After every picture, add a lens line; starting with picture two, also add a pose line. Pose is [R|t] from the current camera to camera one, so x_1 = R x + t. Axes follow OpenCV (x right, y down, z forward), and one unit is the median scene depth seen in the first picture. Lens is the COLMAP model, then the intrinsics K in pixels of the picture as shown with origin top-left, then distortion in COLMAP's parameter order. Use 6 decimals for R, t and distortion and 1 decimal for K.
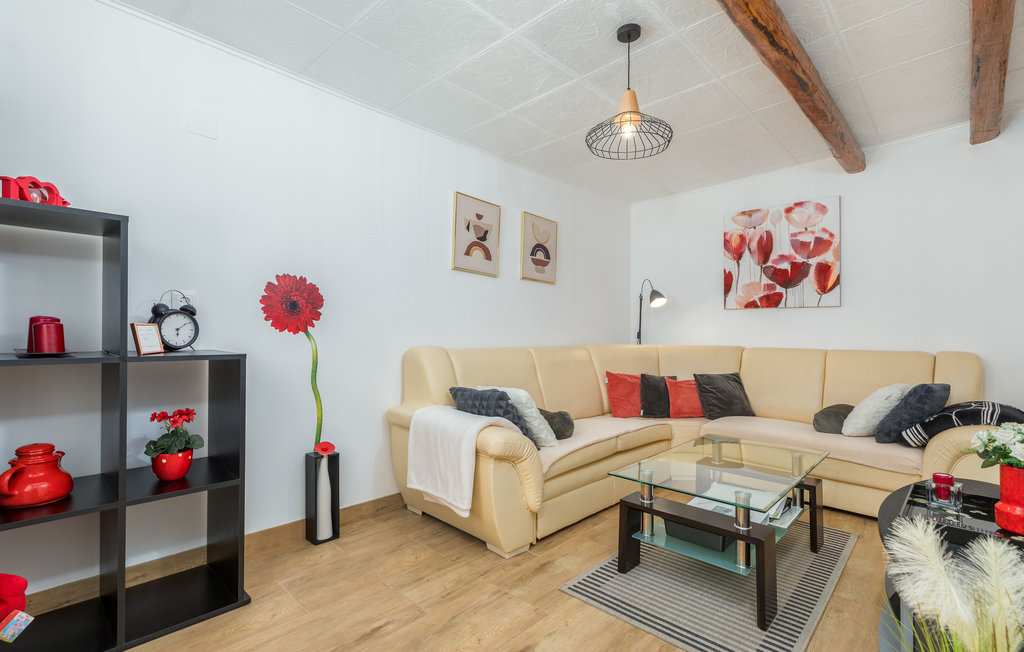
lens RADIAL K [[485.2, 0, 512.0], [0, 485.2, 326.0], [0, 0, 1]] dist [0.014621, -0.000361]
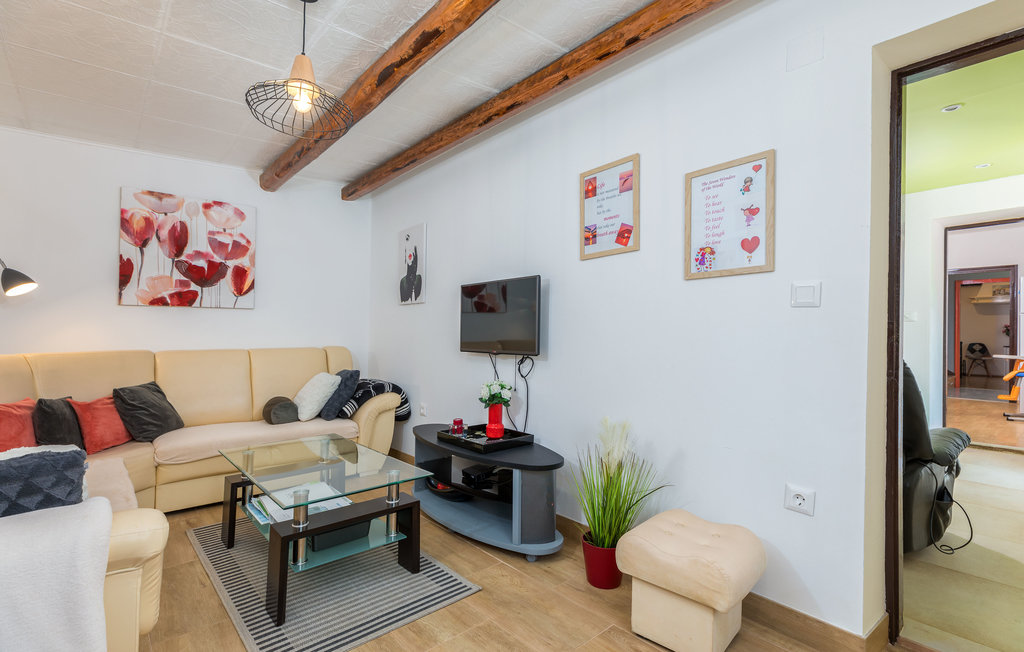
lens RADIAL K [[485.2, 0, 512.0], [0, 485.2, 326.0], [0, 0, 1]] dist [0.014621, -0.000361]
pose [[0.078332, 0.006962, 0.996903, -0.345763], [-0.008149, 0.999947, -0.006343, -0.000019], [-0.996894, -0.007627, 0.078385, 0.326860]]
